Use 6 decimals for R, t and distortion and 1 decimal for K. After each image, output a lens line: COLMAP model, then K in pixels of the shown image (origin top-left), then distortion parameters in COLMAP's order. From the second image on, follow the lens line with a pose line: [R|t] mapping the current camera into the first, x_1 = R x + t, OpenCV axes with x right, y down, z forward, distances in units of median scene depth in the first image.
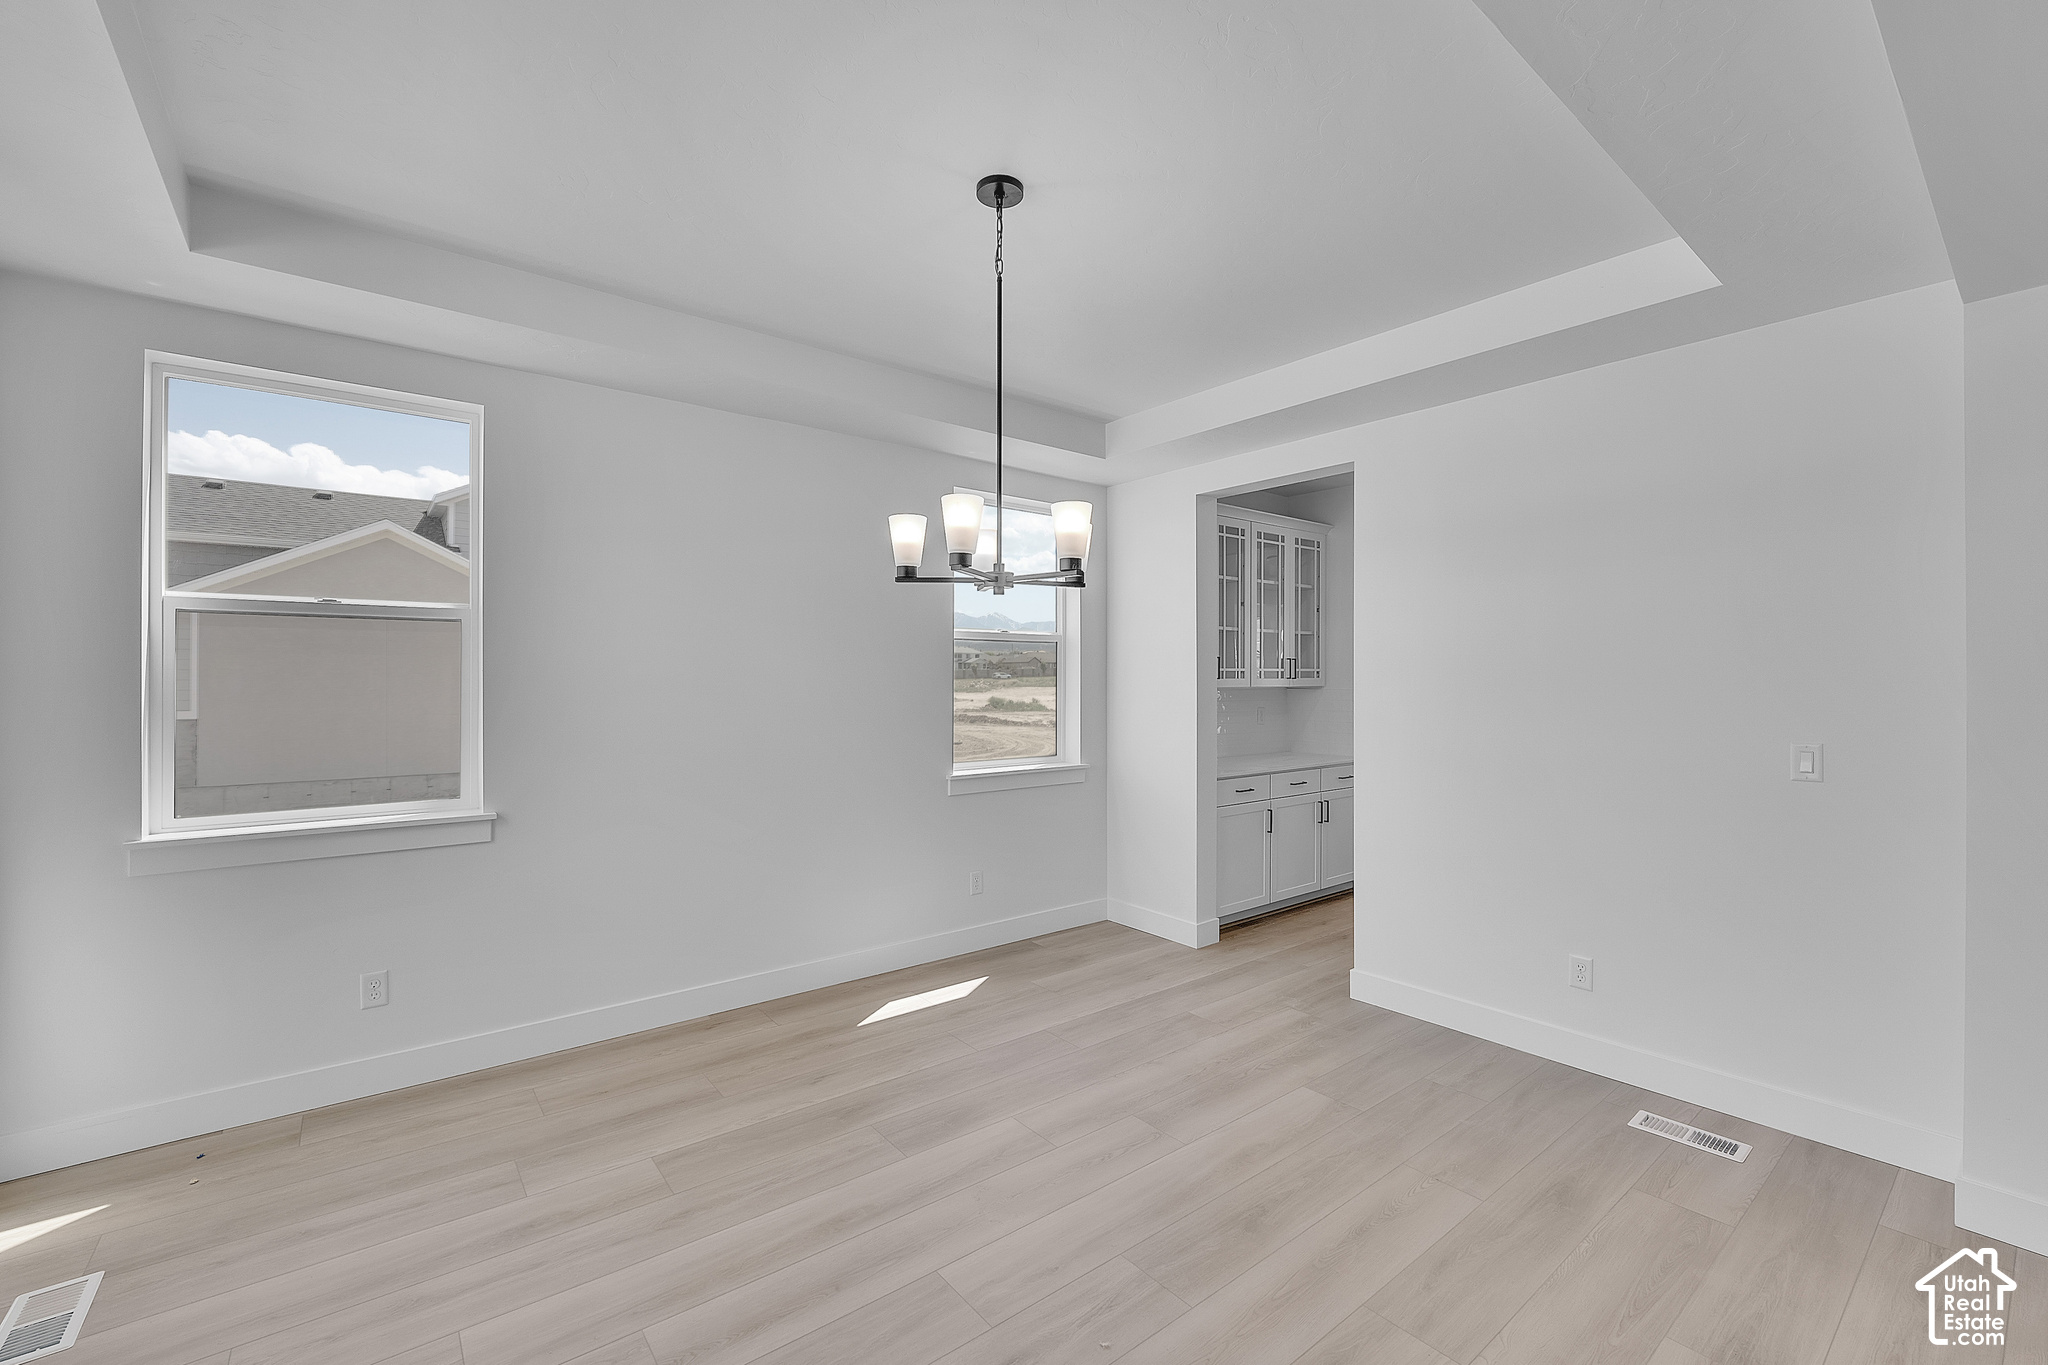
lens RADIAL K [[873.6, 0, 998.6], [0, 873.6, 676.3], [0, 0, 1]] dist [0.000004, -0.000201]
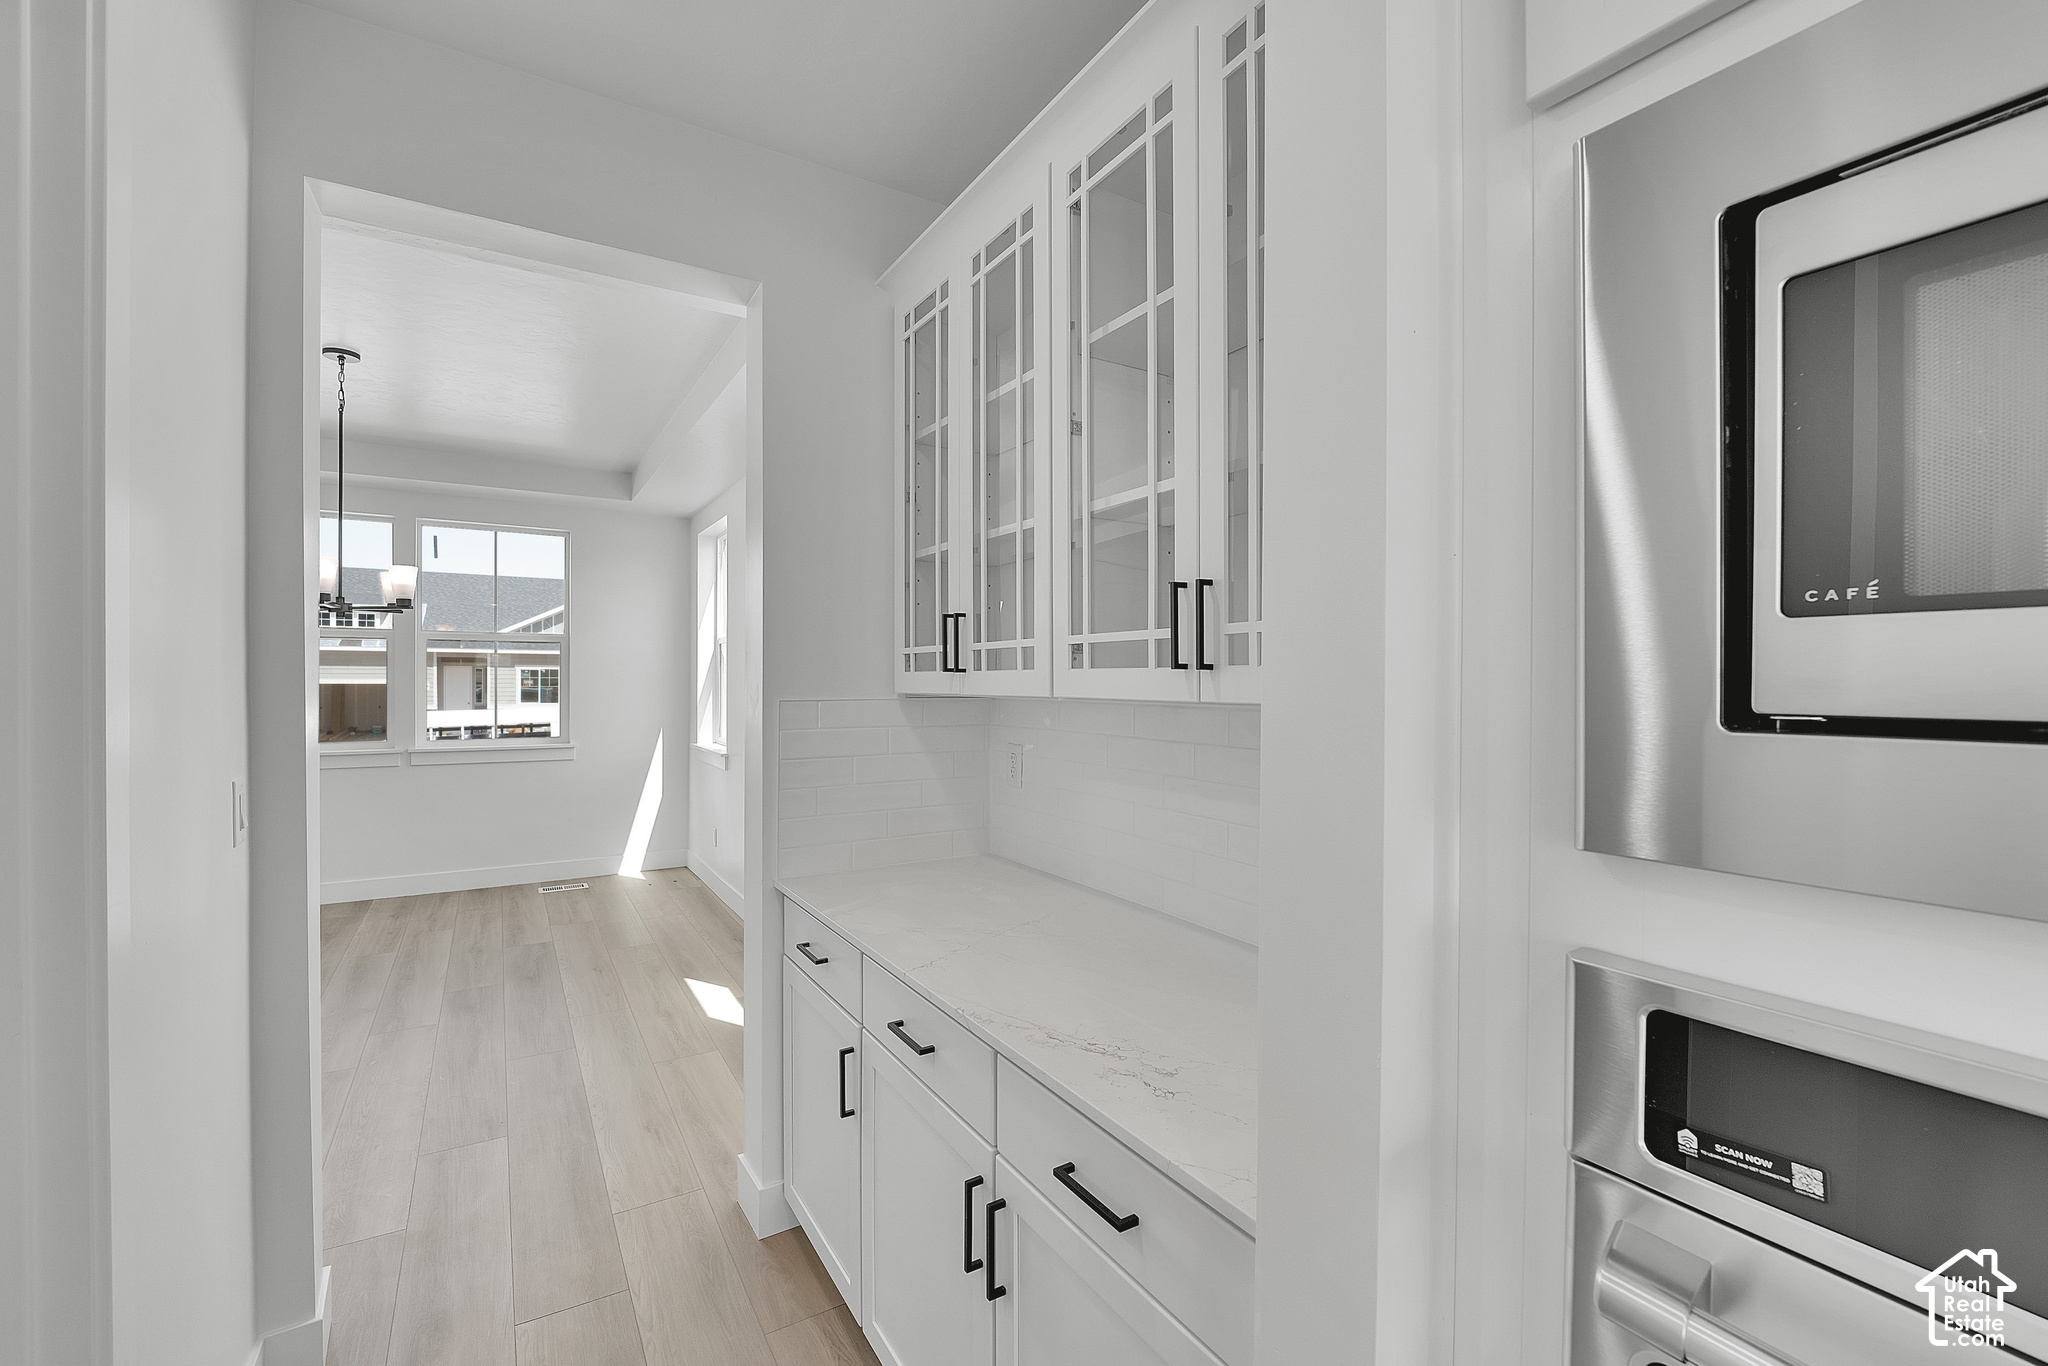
lens RADIAL K [[873.6, 0, 998.6], [0, 873.6, 676.8], [0, 0, 1]] dist [0.000004, -0.000201]
pose [[-0.130526, 0.003916, -0.991437, 0.795876], [0.000860, 0.999992, 0.003836, 0.004704], [0.991444, -0.000352, -0.130529, 1.361895]]
